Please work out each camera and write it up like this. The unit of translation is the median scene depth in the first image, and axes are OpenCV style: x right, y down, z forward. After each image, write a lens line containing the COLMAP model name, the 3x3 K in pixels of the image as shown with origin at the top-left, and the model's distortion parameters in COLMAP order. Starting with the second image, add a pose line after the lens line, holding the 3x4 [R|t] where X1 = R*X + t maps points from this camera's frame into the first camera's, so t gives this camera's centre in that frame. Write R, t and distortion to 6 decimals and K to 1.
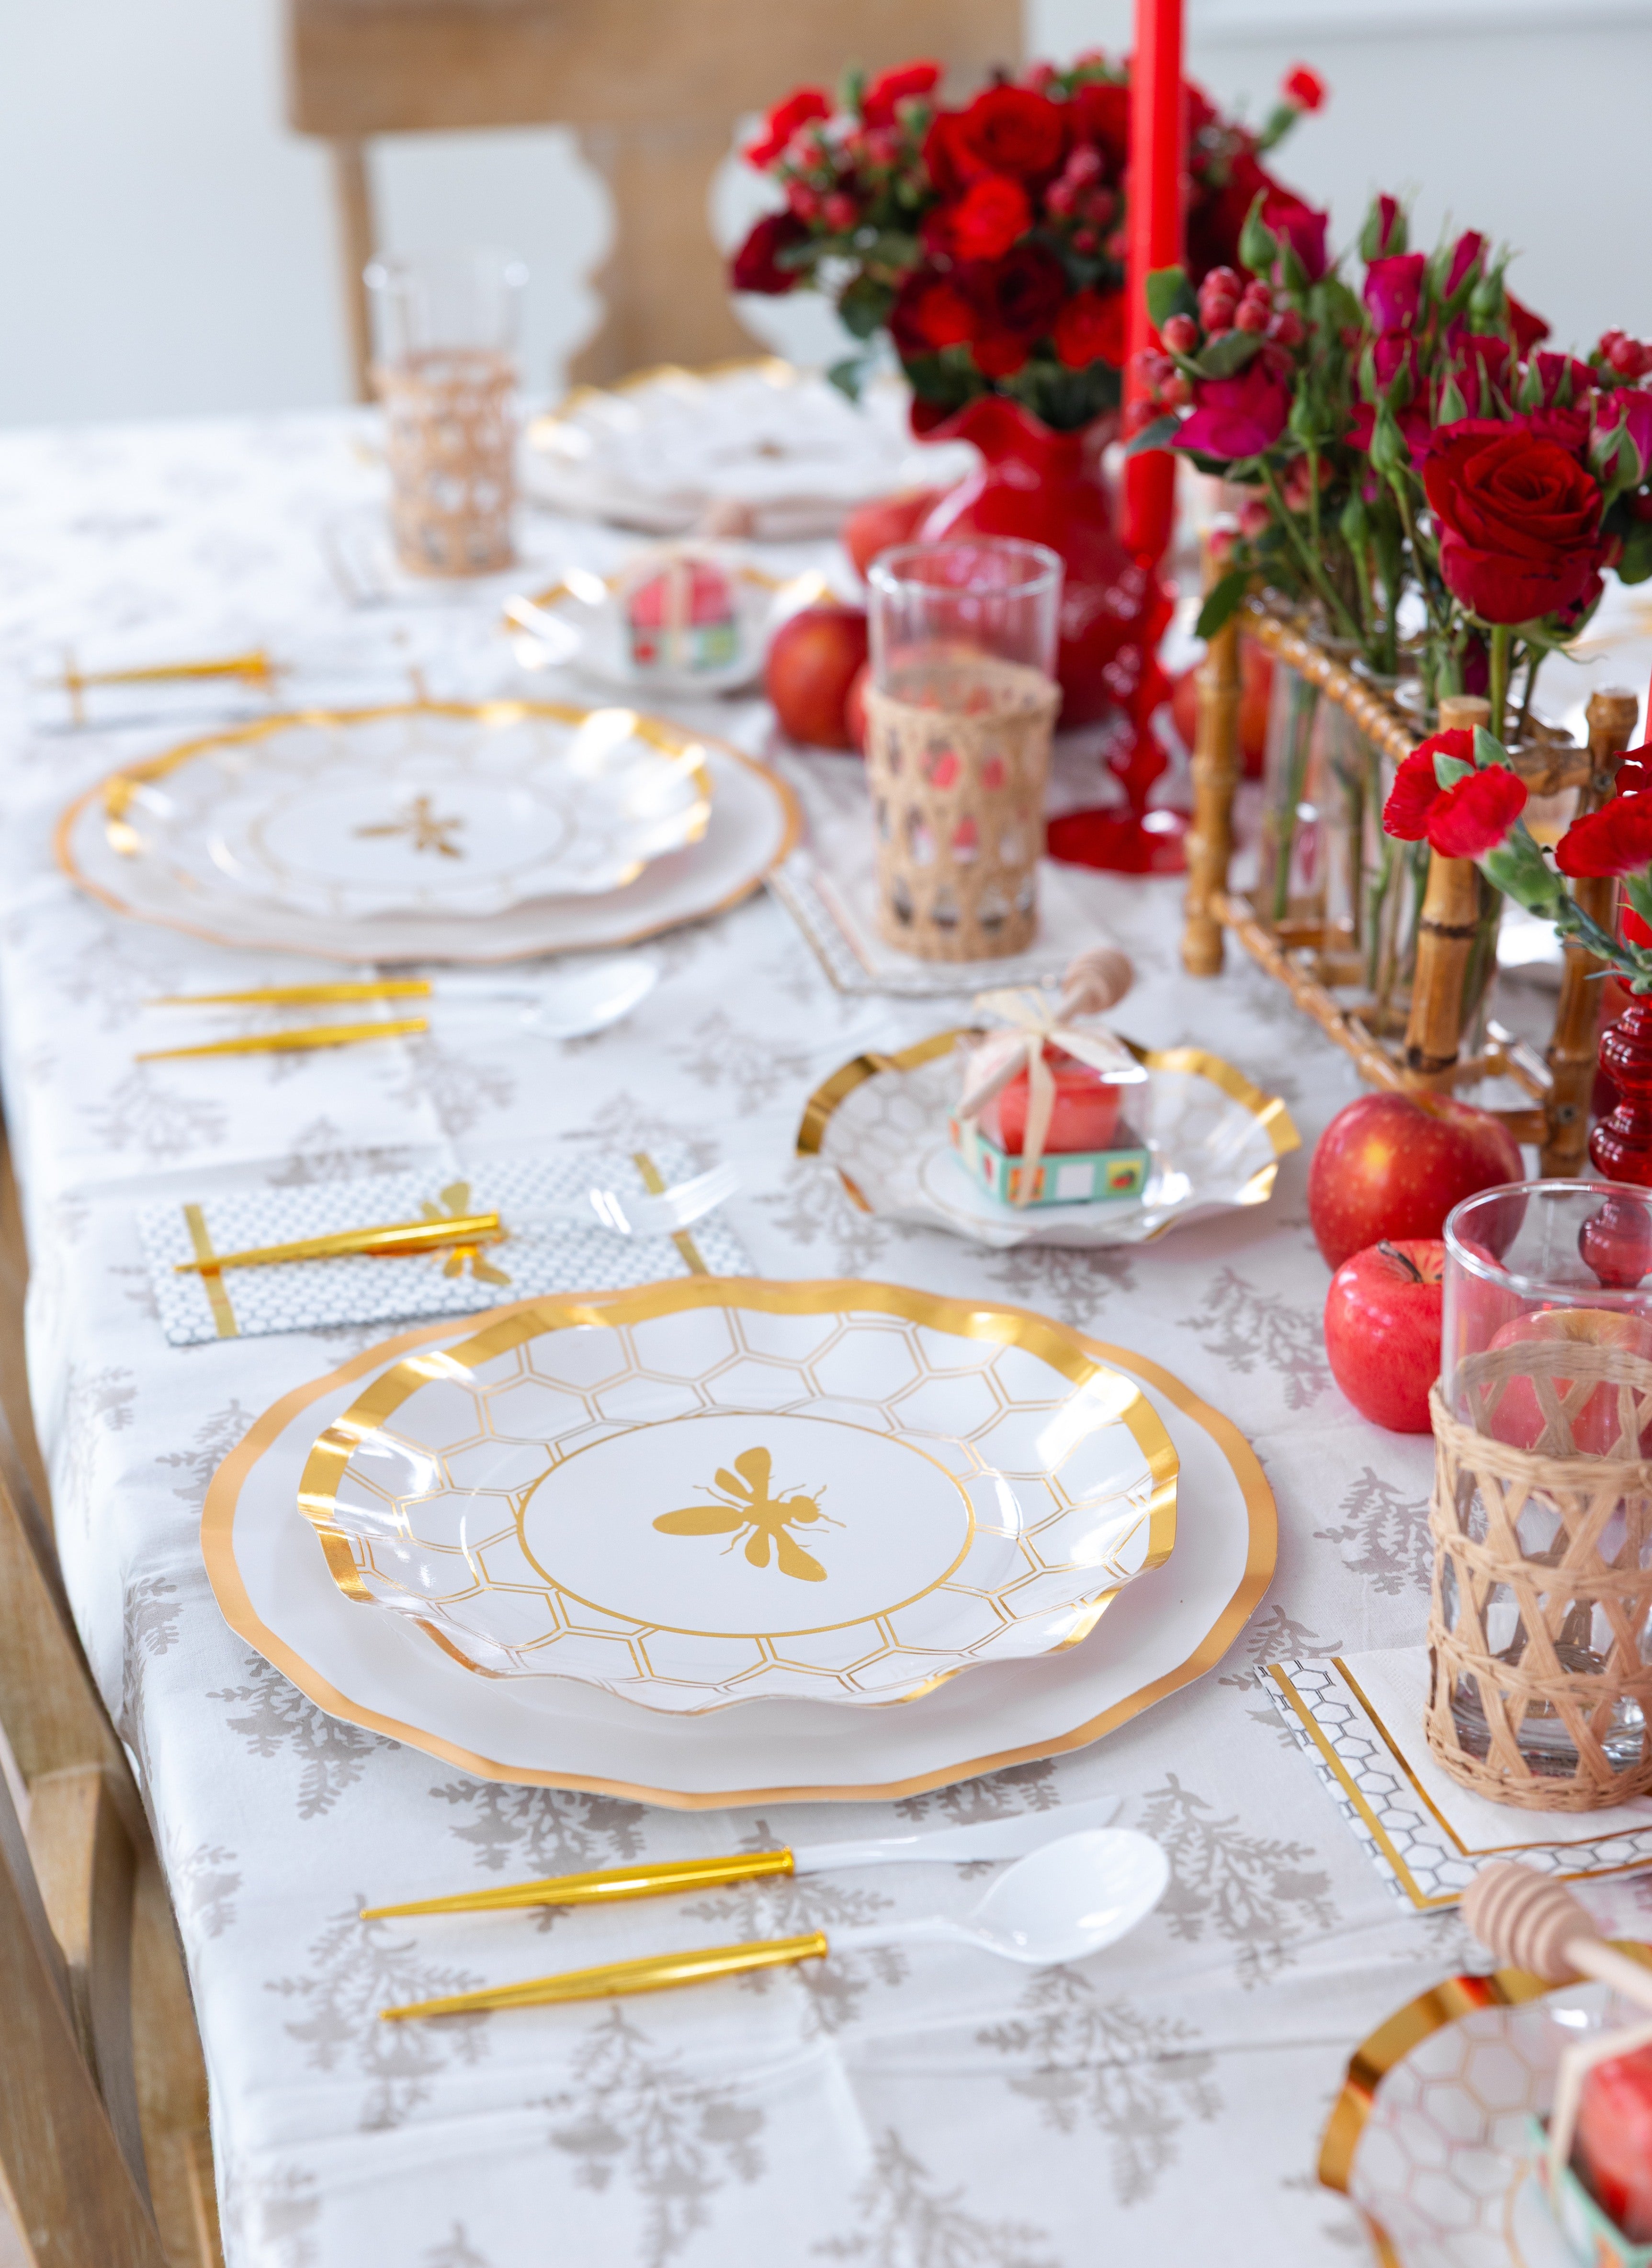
lens RADIAL K [[3118.4, 0, 823.4], [0, 3118.4, 1054.3], [0, 0, 1]] dist [-0.000540, -0.096787]
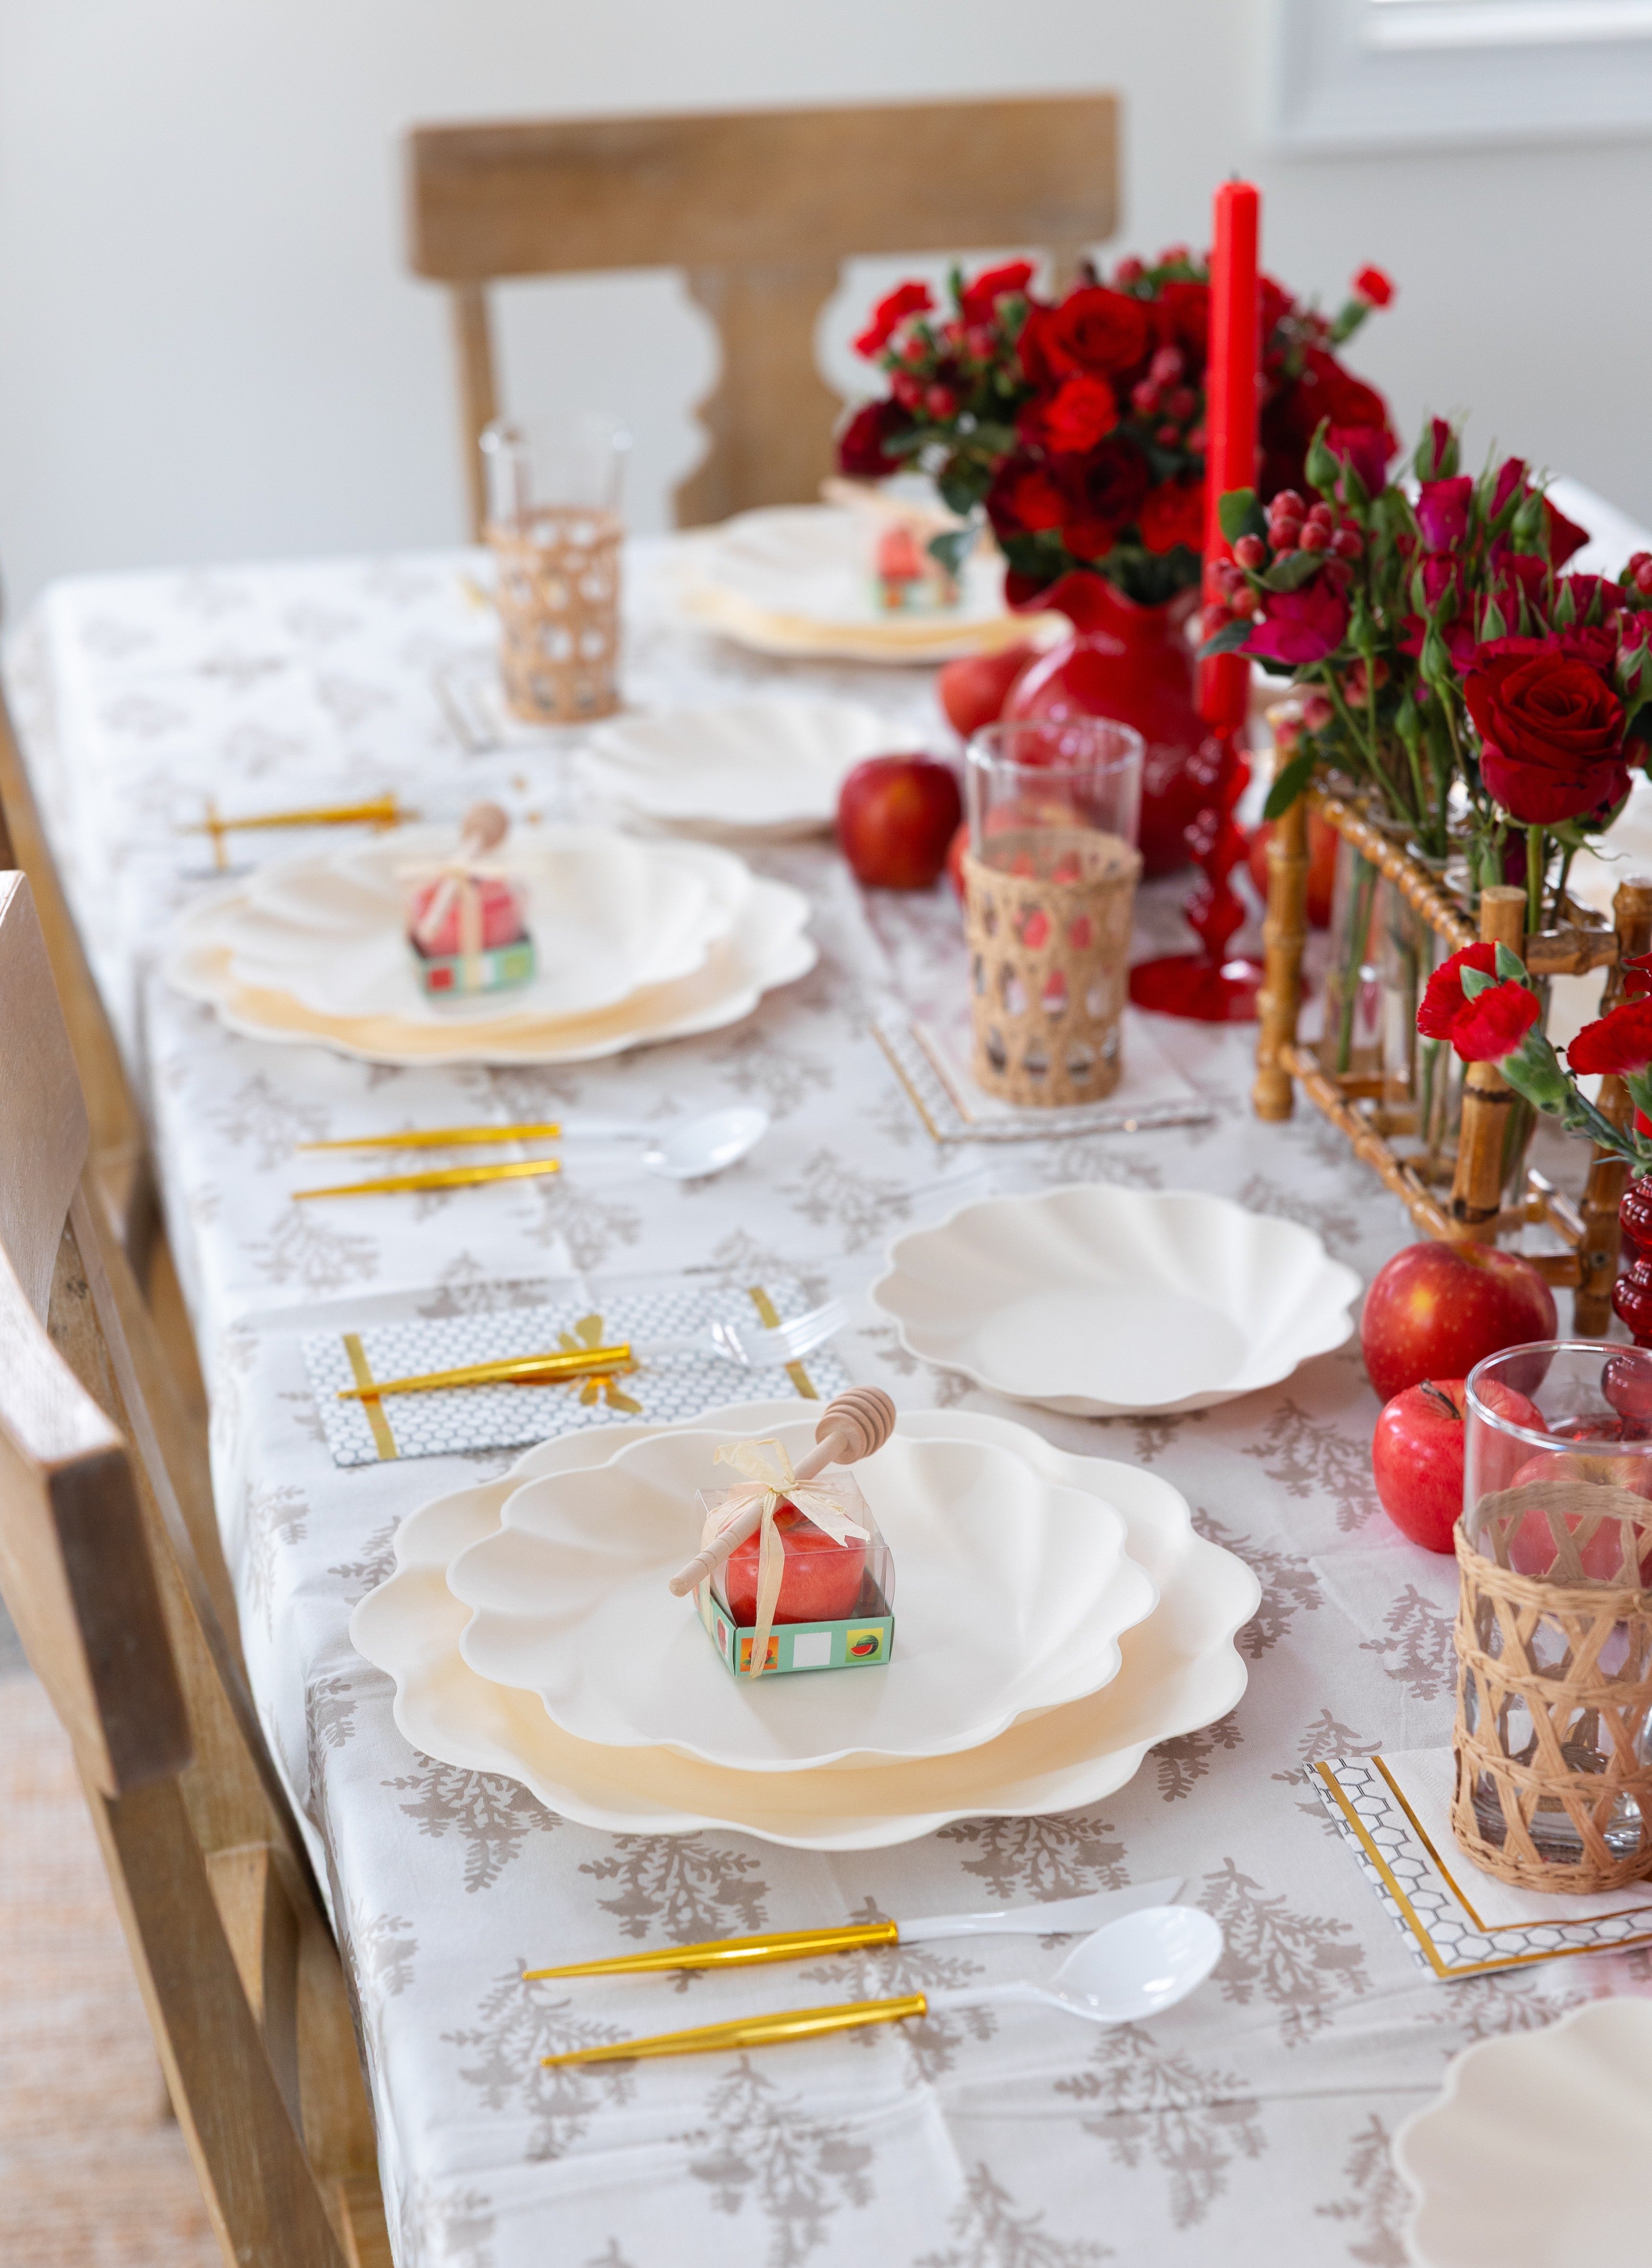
lens RADIAL K [[3117.5, 0, 891.7], [0, 3117.5, 1092.3], [0, 0, 1]] dist [-0.022368, 0.083445]
pose [[0.999955, 0.004688, -0.008294, -0.002619], [-0.004799, 0.999899, -0.013402, -0.025796], [0.008230, 0.013441, 0.999876, -0.110866]]
